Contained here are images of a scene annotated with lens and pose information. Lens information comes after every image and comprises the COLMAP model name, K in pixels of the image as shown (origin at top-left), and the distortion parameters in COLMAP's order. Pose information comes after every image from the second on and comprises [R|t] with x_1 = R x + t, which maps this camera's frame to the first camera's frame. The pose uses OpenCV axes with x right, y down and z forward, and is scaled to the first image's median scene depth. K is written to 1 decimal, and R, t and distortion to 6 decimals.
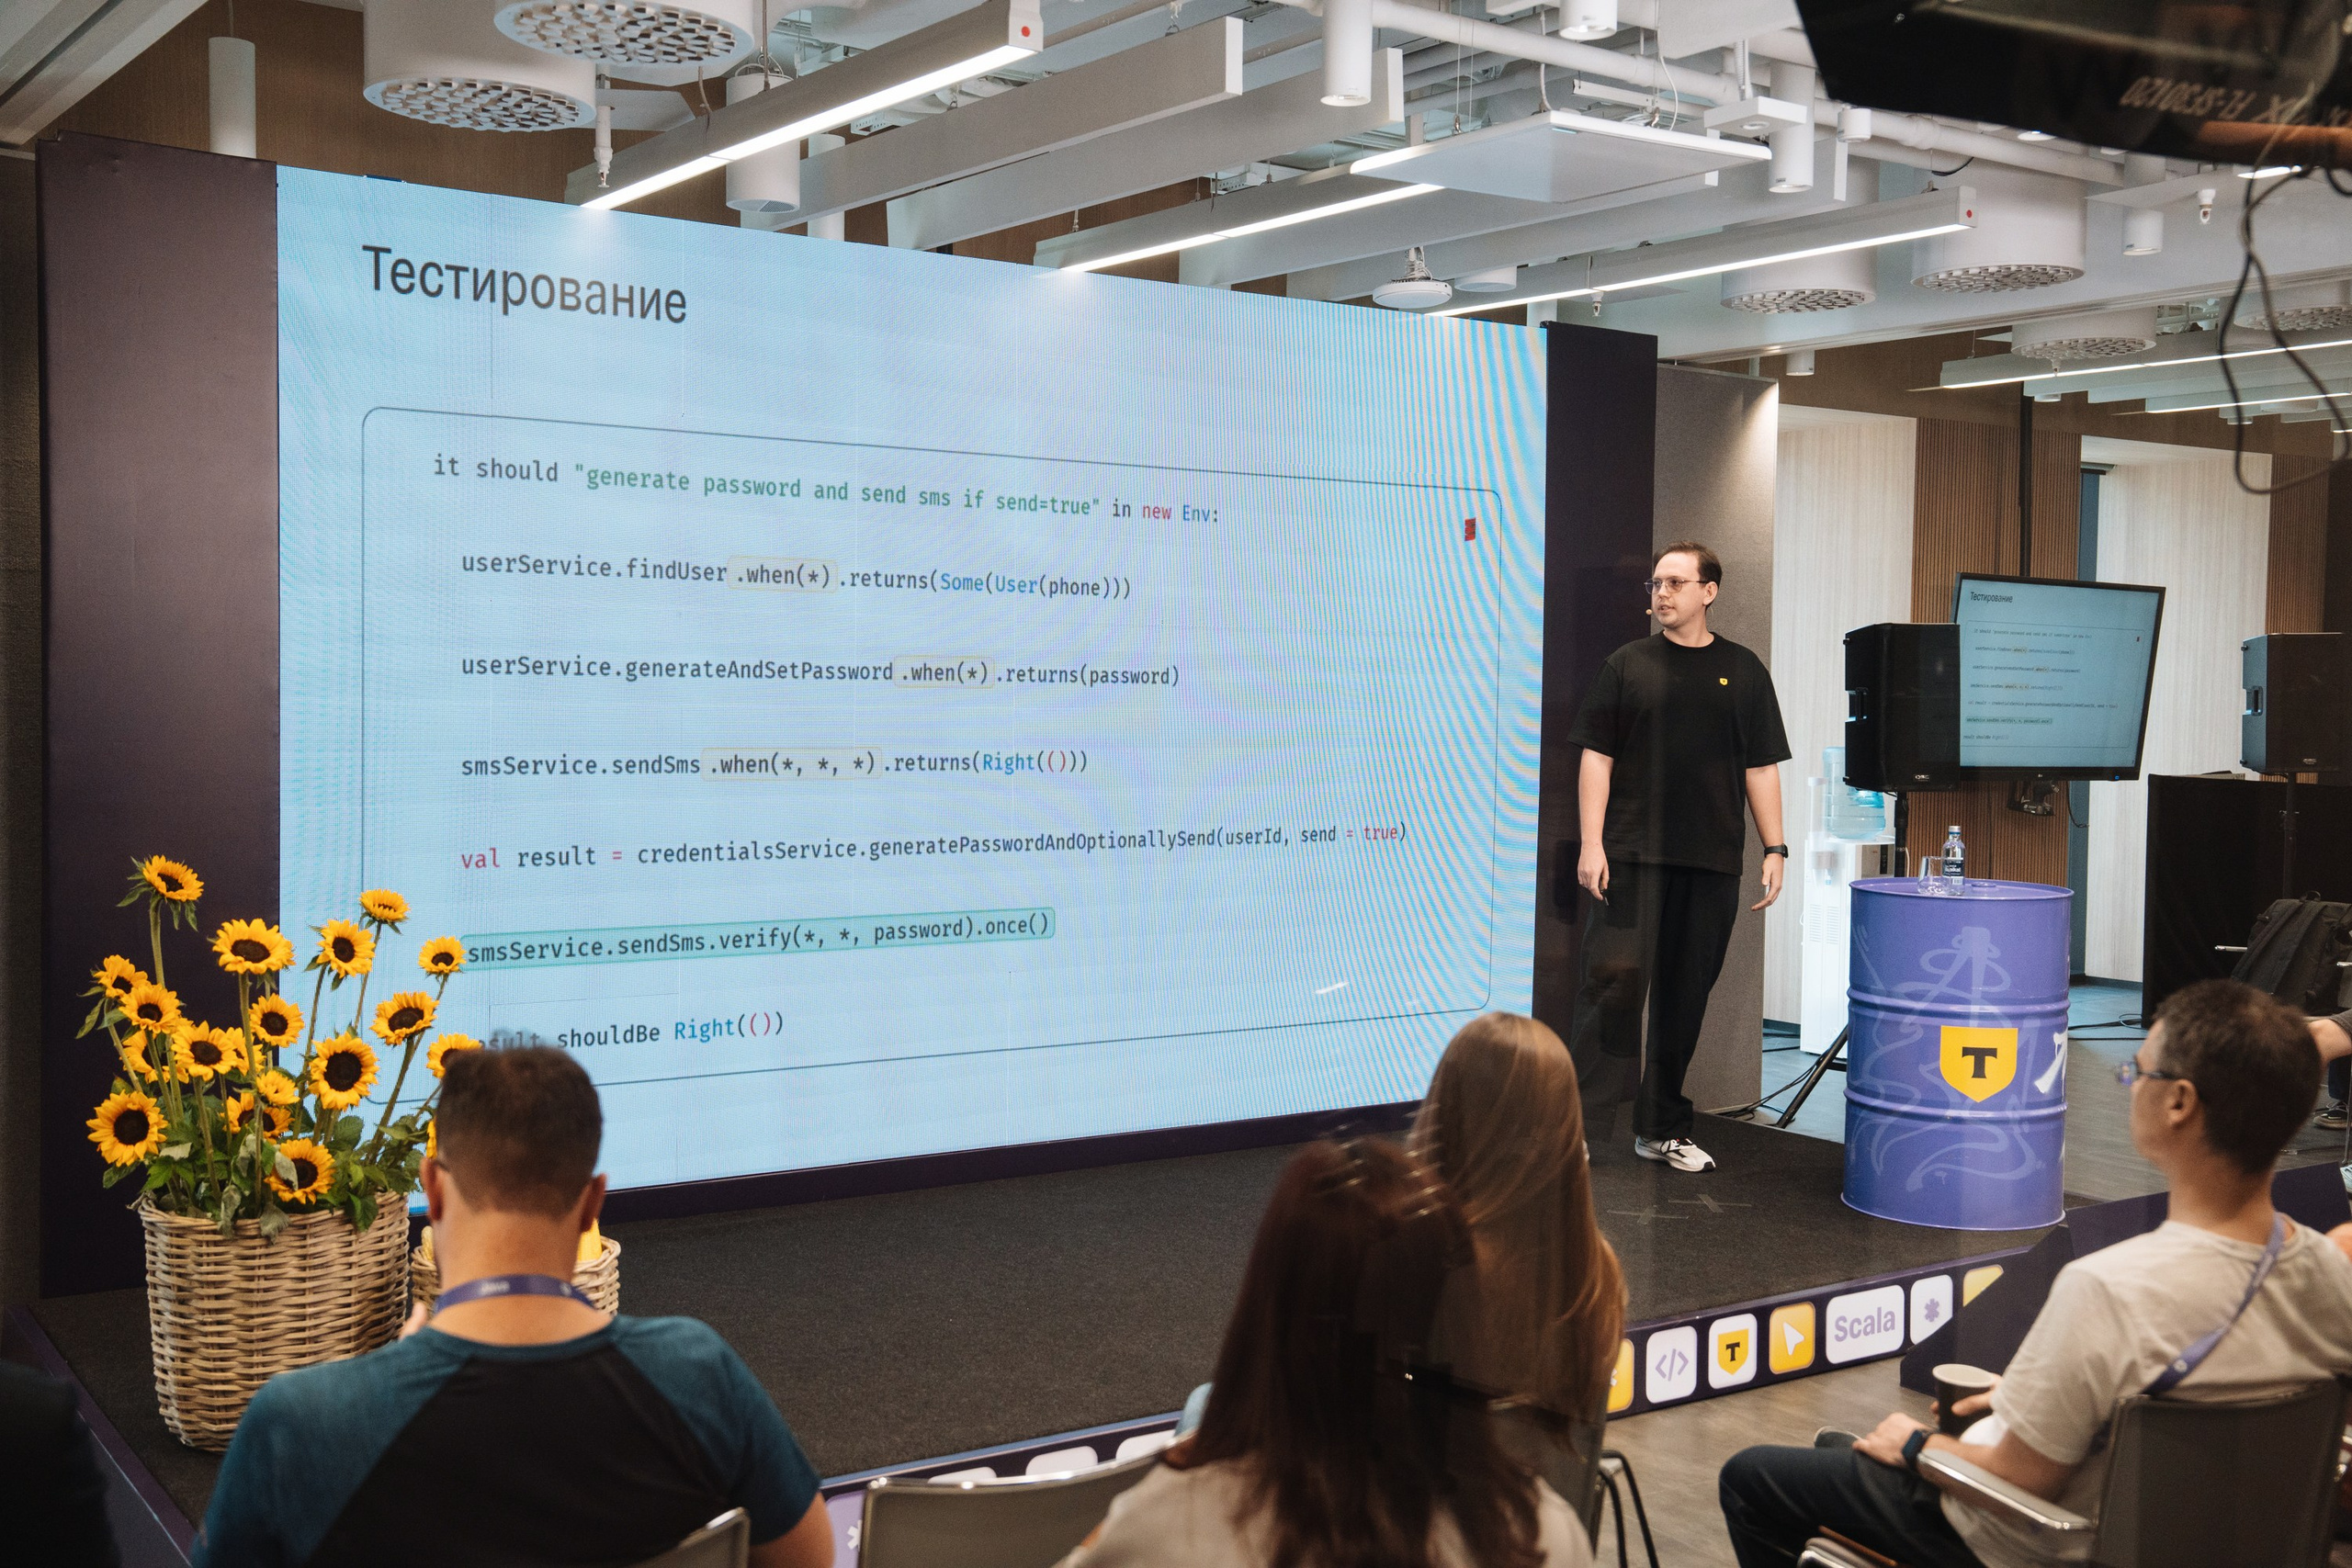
lens RADIAL K [[2519.7, 0, 1103.5], [0, 2519.7, 788.1], [0, 0, 1]] dist [-0.000005, 0.279475]
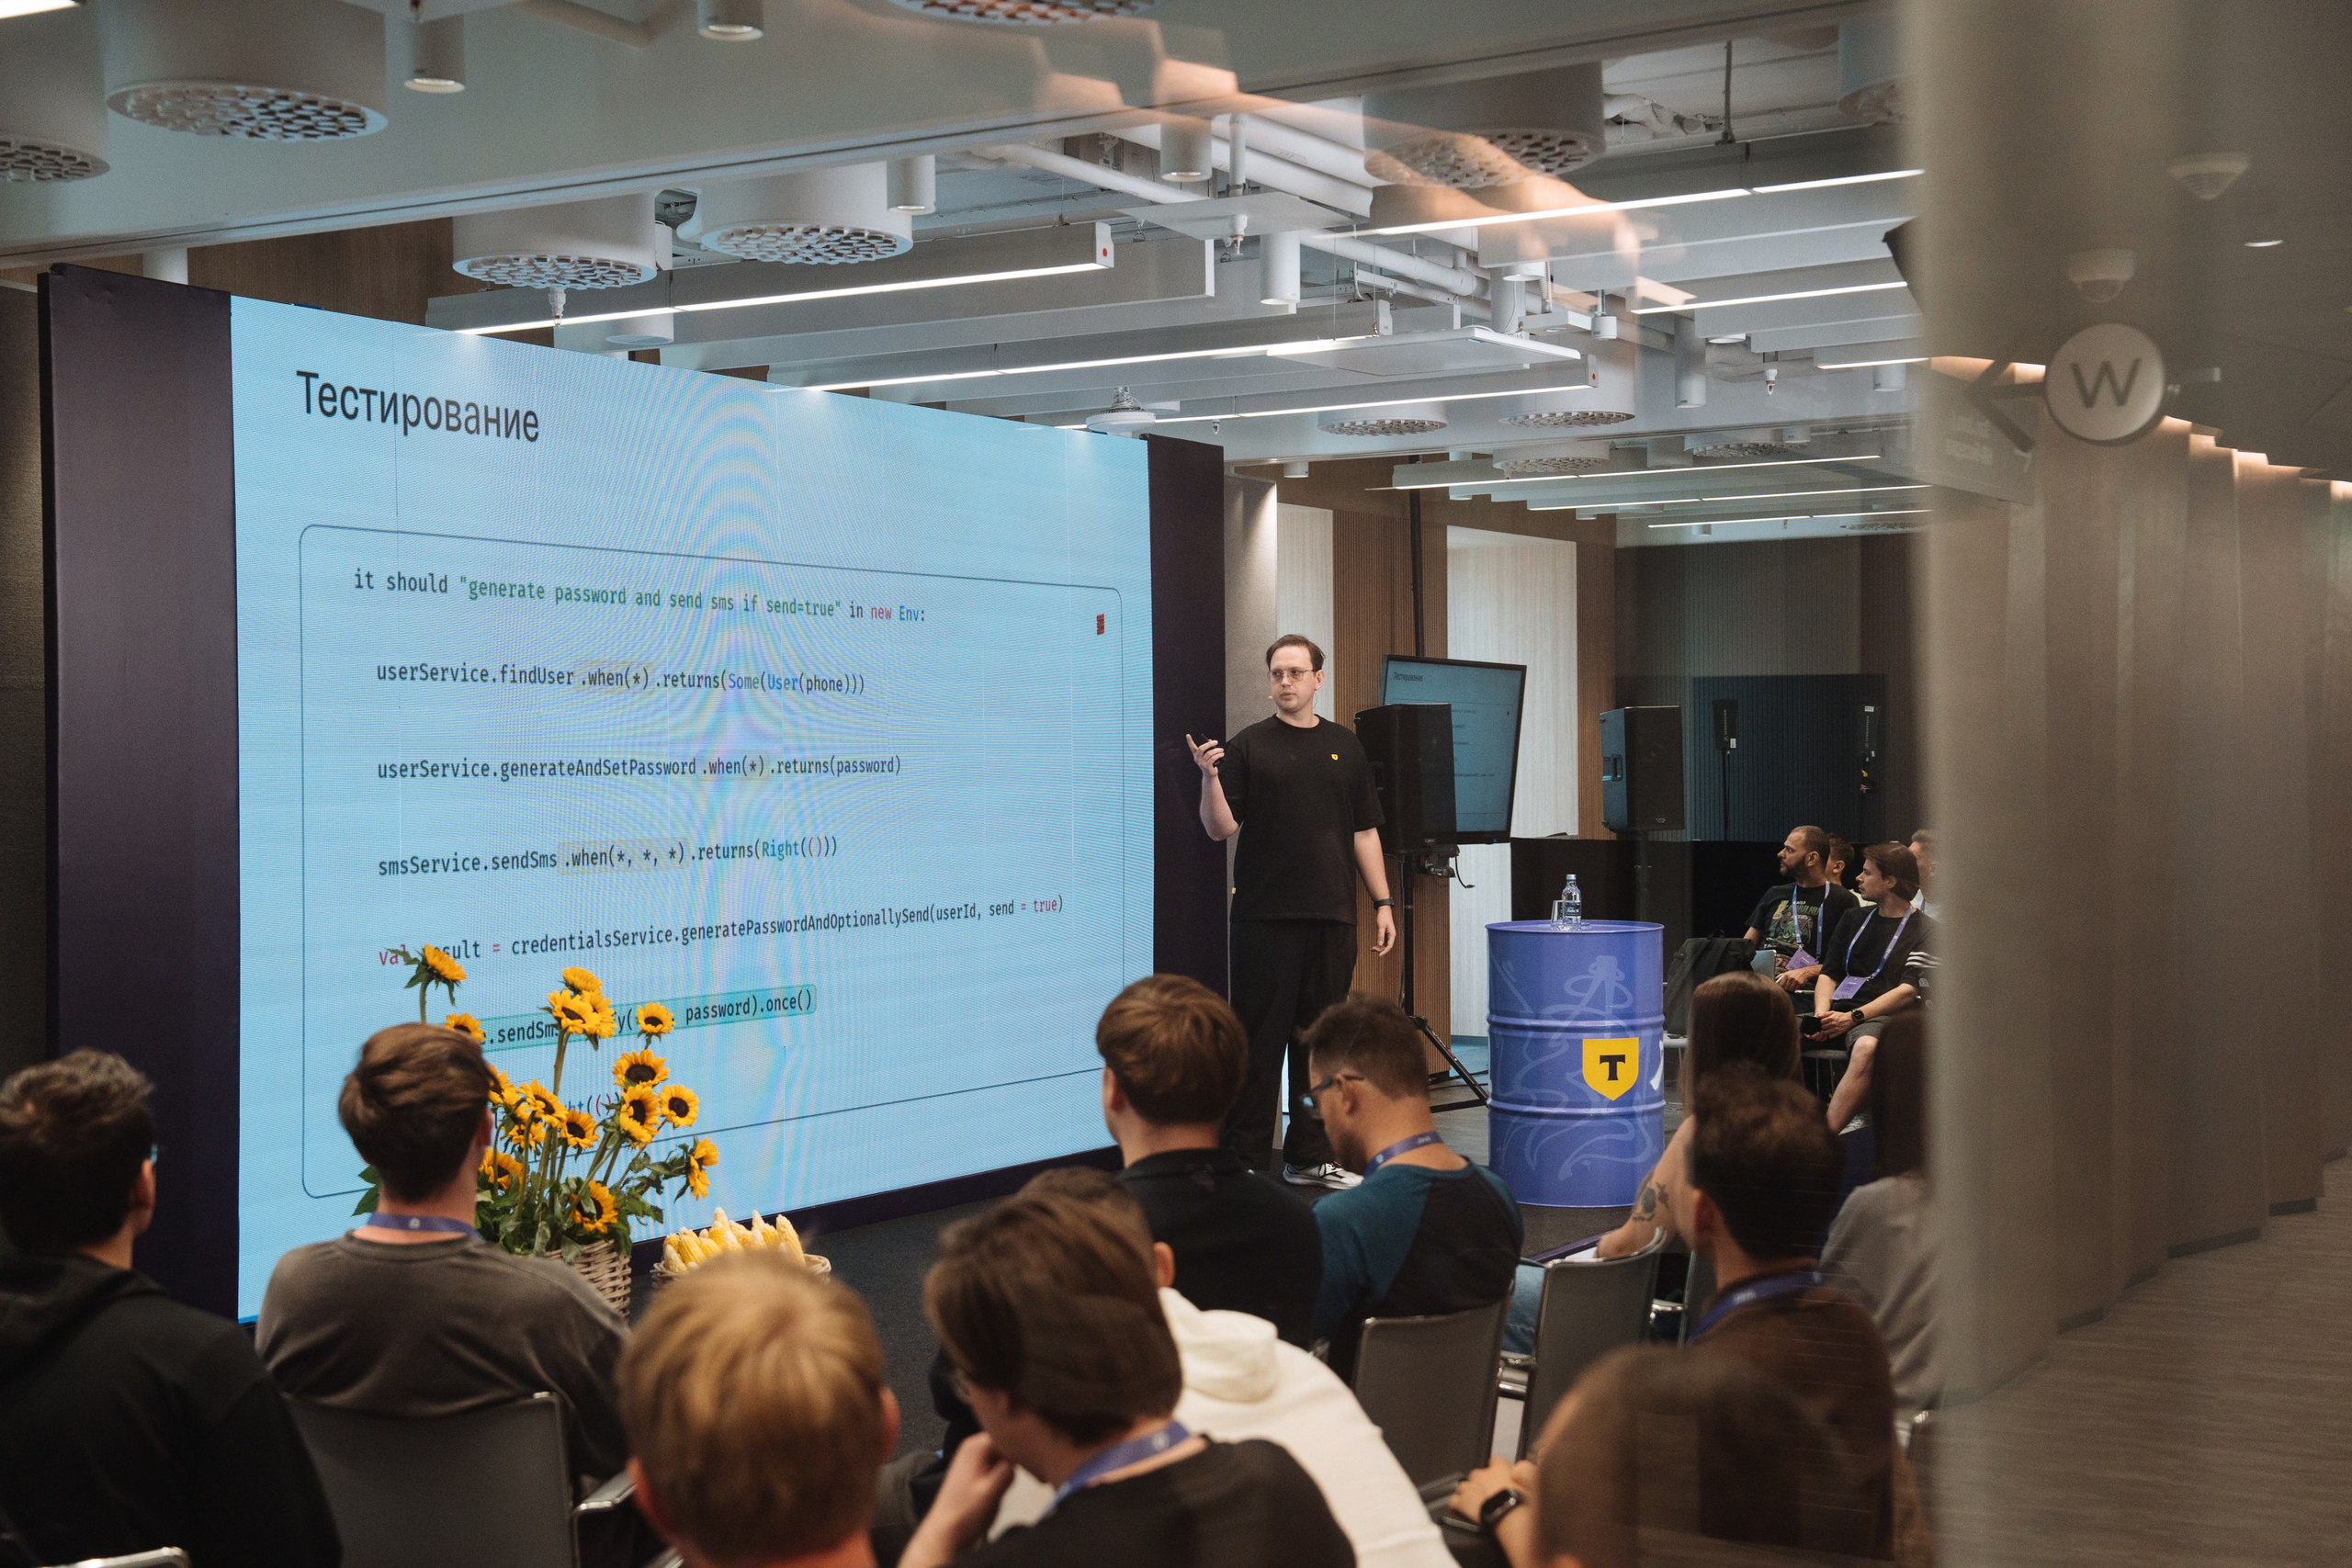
lens RADIAL K [[3143.5, 0, 1154.9], [0, 3143.5, 772.7], [0, 0, 1]] dist [0.084649, 0.099872]
pose [[0.917645, -0.023632, 0.396697, -0.447616], [0.038953, 0.998772, -0.030608, 0.004670], [-0.395487, 0.043540, 0.917439, -0.304533]]
